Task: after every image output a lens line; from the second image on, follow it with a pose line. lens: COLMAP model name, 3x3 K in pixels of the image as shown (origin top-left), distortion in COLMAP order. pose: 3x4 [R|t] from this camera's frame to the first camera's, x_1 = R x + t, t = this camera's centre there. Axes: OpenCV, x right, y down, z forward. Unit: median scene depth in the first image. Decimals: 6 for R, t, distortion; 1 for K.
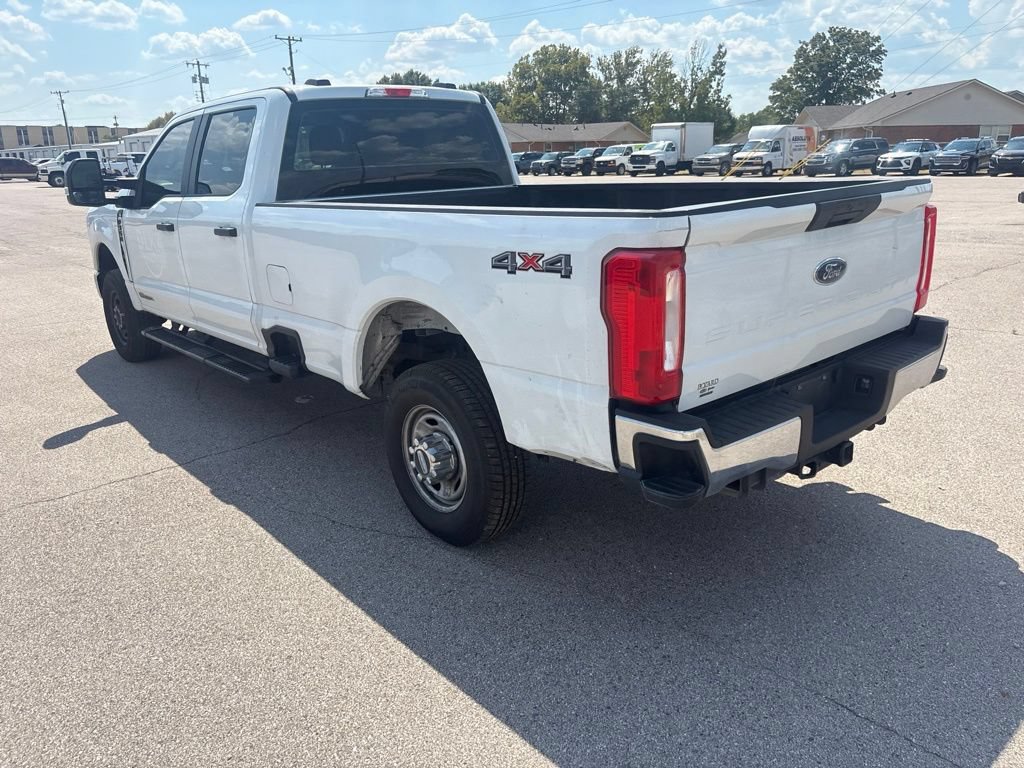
lens RADIAL K [[781.9, 0, 522.4], [0, 781.9, 381.3], [0, 0, 1]] dist [0.041867, -0.040690]
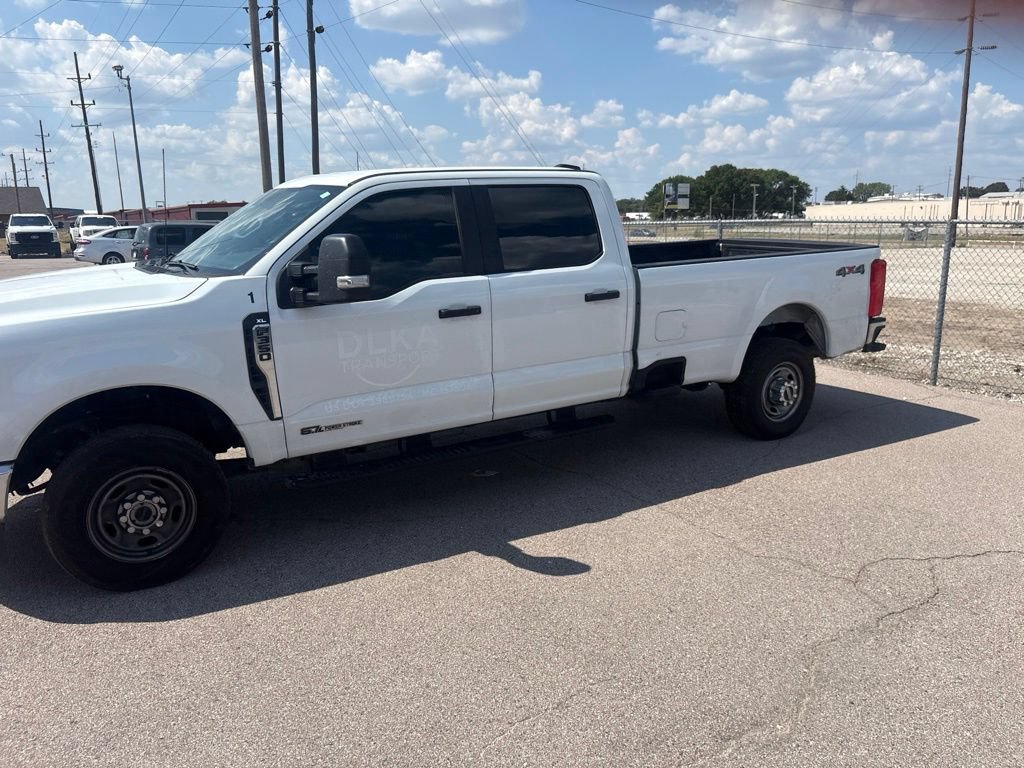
lens RADIAL K [[781.9, 0, 507.9], [0, 781.9, 391.9], [0, 0, 1]] dist [0.041867, -0.040690]
pose [[0.171258, -0.210052, 0.962574, -1.378534], [0.275217, 0.948314, 0.157974, -0.252729], [-0.946005, 0.237863, 0.220217, 0.842734]]
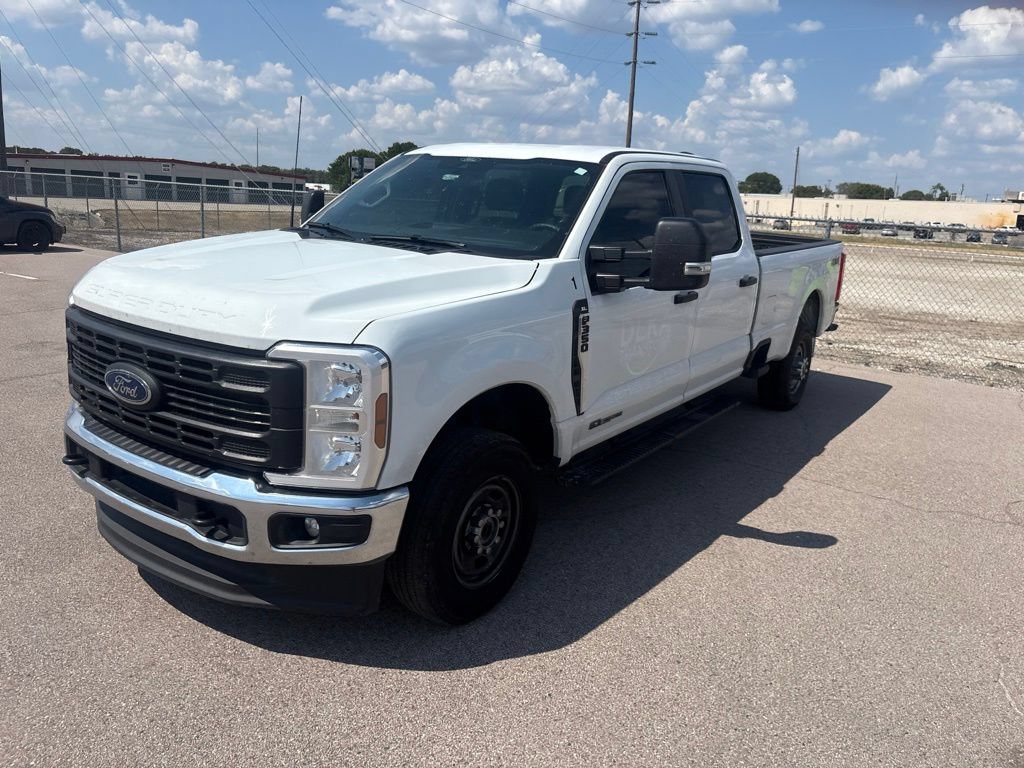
lens RADIAL K [[781.9, 0, 508.2], [0, 781.9, 381.9], [0, 0, 1]] dist [0.041867, -0.040690]
pose [[-0.230475, -0.228529, 0.945862, -1.326906], [0.215060, 0.936032, 0.278557, -0.420706], [-0.949016, 0.267618, -0.166584, 1.453698]]
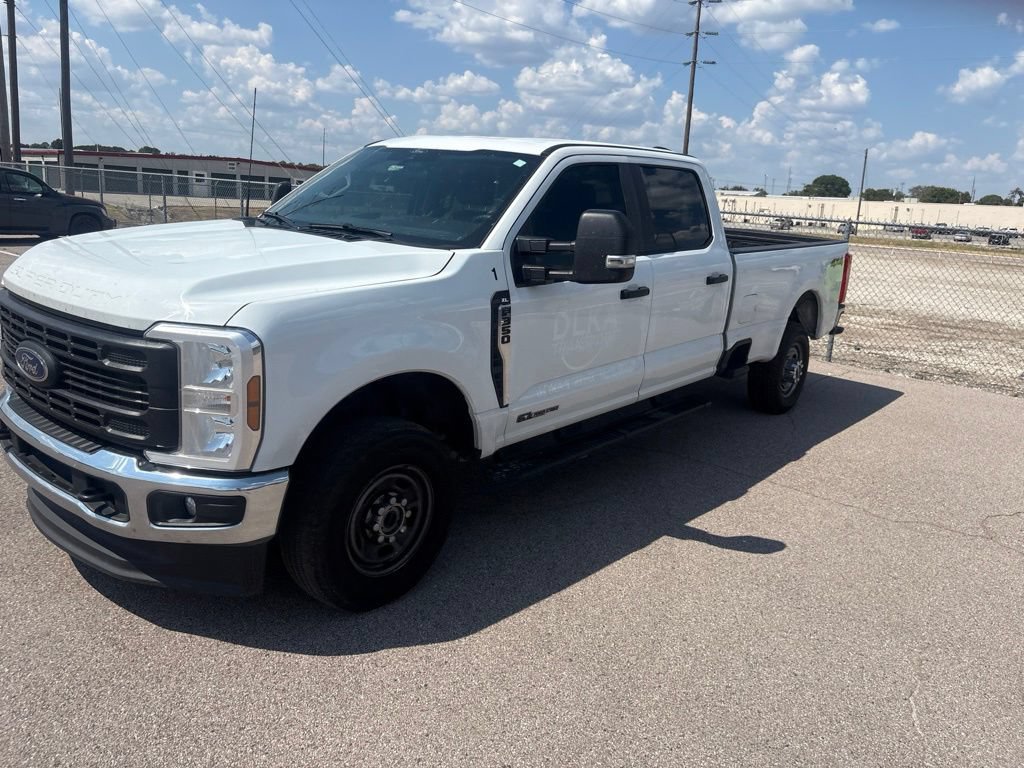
lens RADIAL K [[781.9, 0, 507.4], [0, 781.9, 376.4], [0, 0, 1]] dist [0.041867, -0.040690]
pose [[-0.153956, -0.226615, 0.961740, -1.349867], [0.209611, 0.943699, 0.255919, -0.383453], [-0.965588, 0.240991, -0.097788, 1.330648]]
